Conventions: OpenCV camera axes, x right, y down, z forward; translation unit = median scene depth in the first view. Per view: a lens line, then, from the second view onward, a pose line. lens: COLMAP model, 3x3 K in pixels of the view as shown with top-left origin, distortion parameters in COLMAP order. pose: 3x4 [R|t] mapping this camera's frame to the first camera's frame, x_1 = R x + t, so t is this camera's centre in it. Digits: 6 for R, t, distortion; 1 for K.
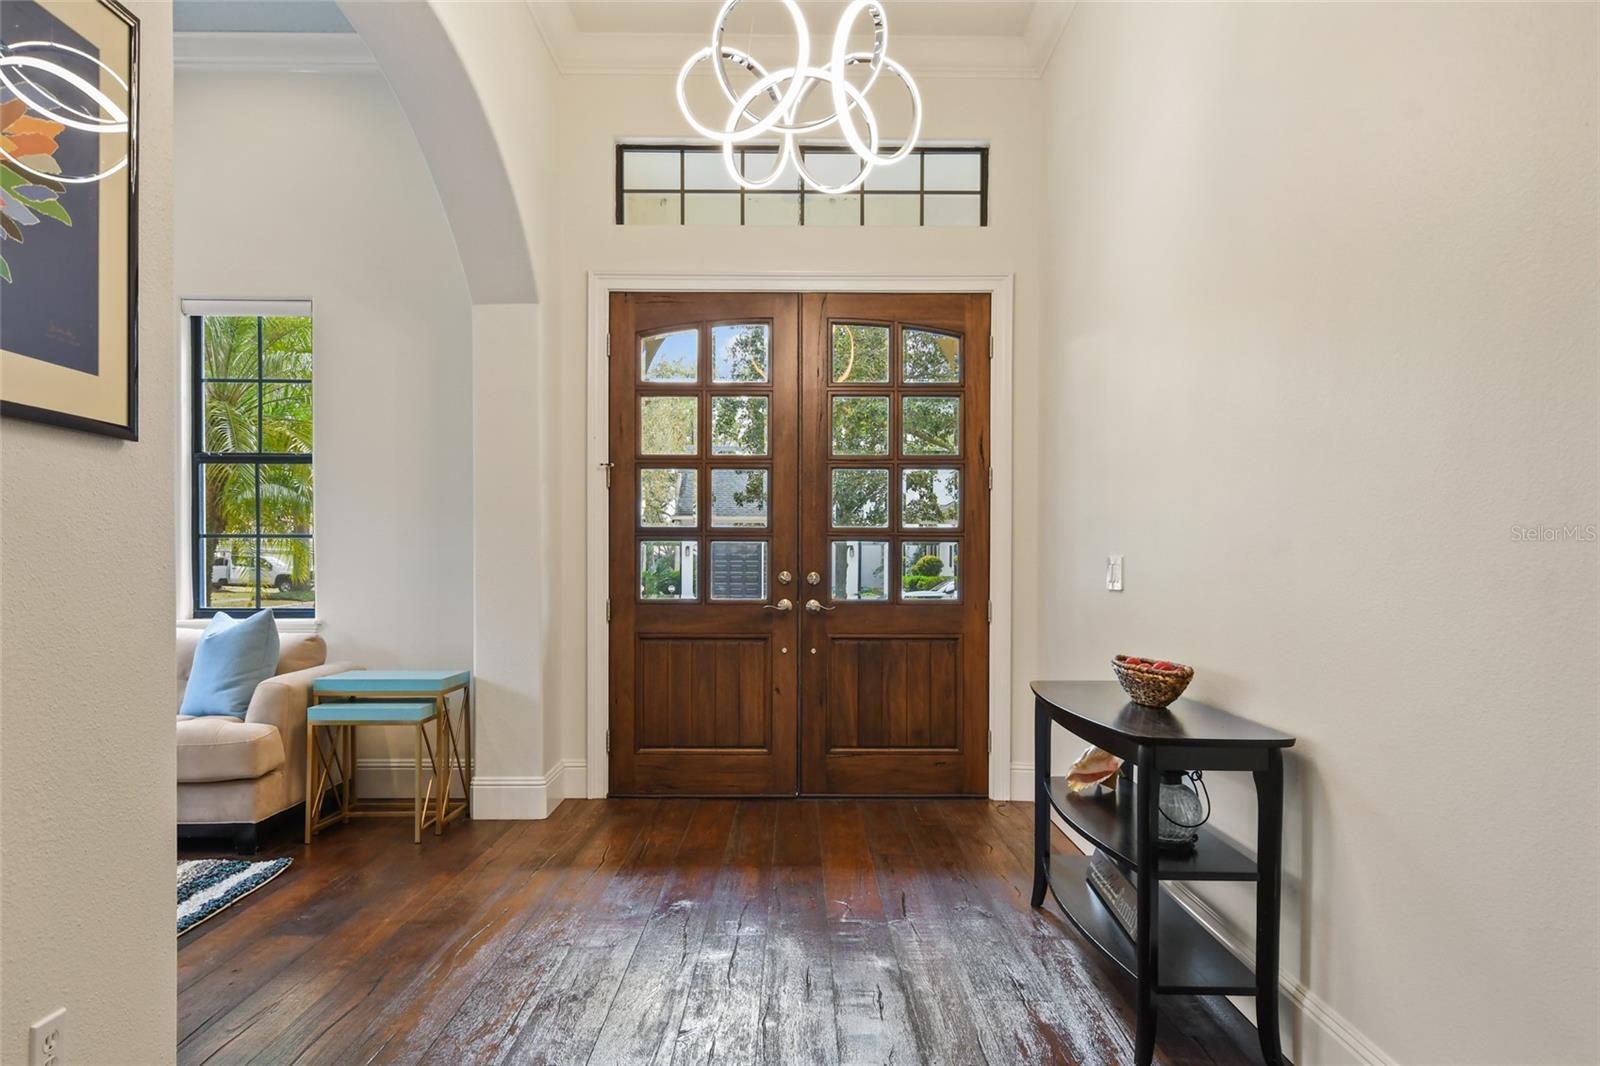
lens RADIAL K [[994.5, 0, 801.1], [0, 994.5, 585.9], [0, 0, 1]] dist [0.008671, 0.000768]
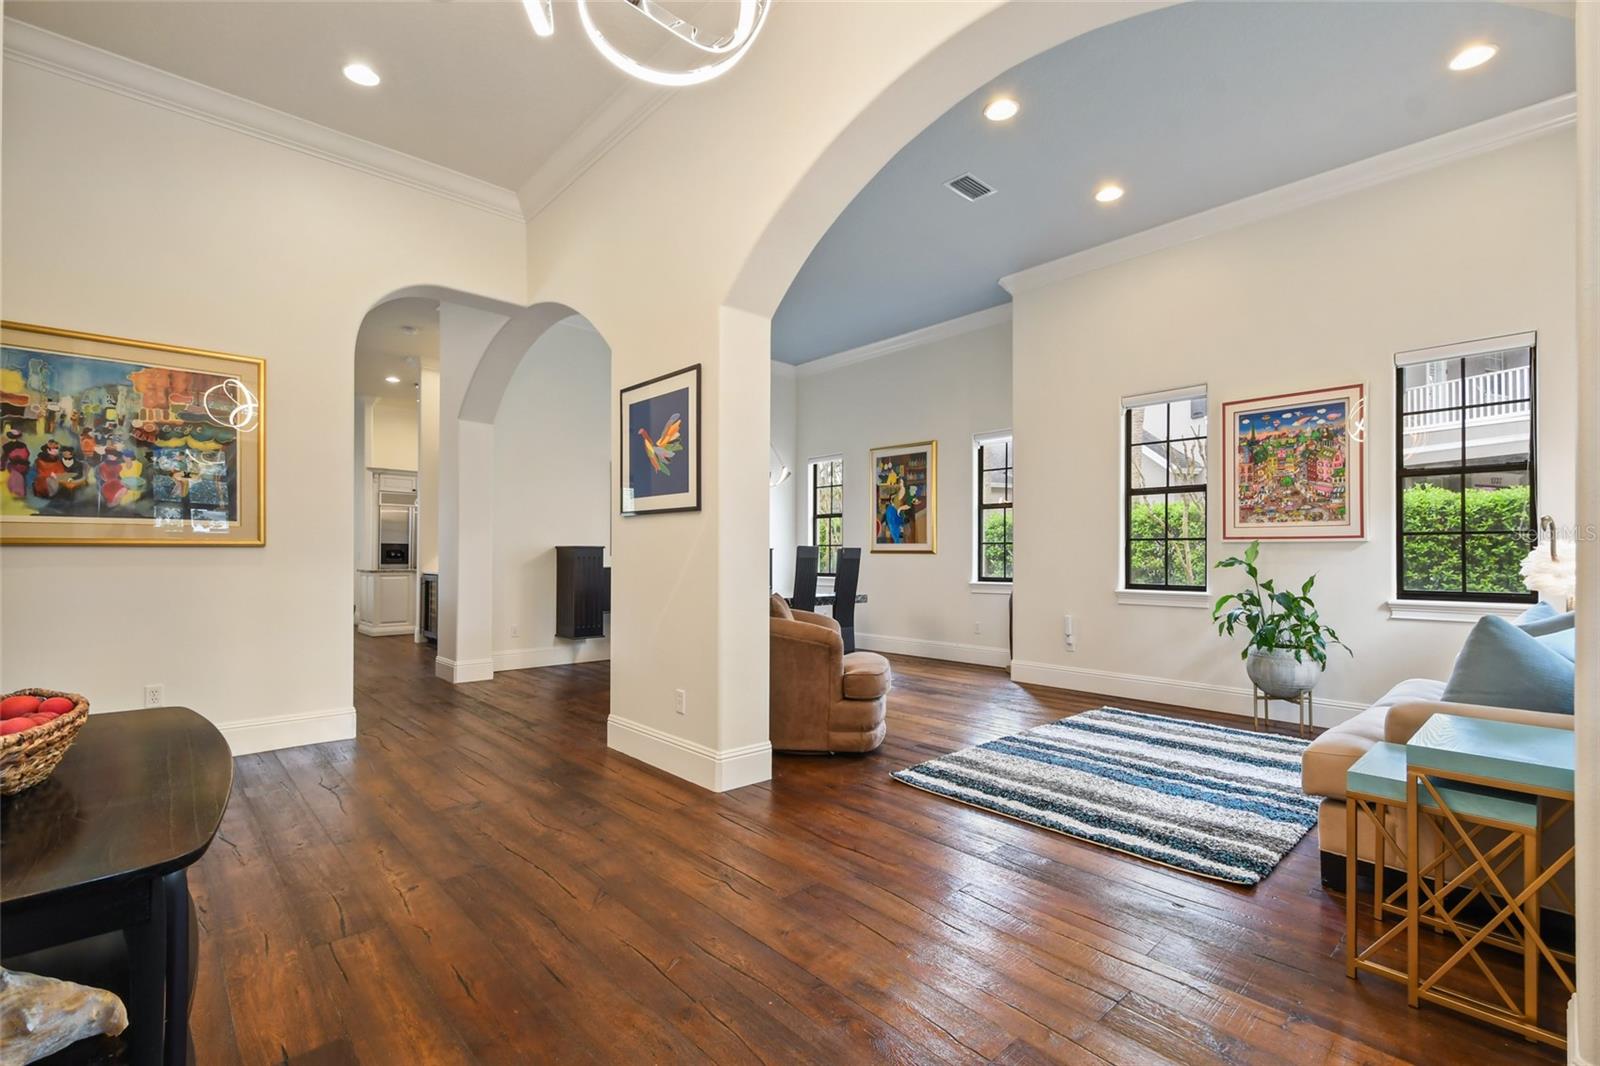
lens RADIAL K [[714.3, 0, 823.1], [0, 714.3, 549.9], [0, 0, 1]] dist [0.019835, -0.005543]
pose [[-0.722792, -0.009423, -0.691001, 0.168129], [-0.015730, 0.999872, 0.002819, -0.017322], [0.690886, 0.012907, -0.722848, 0.909013]]
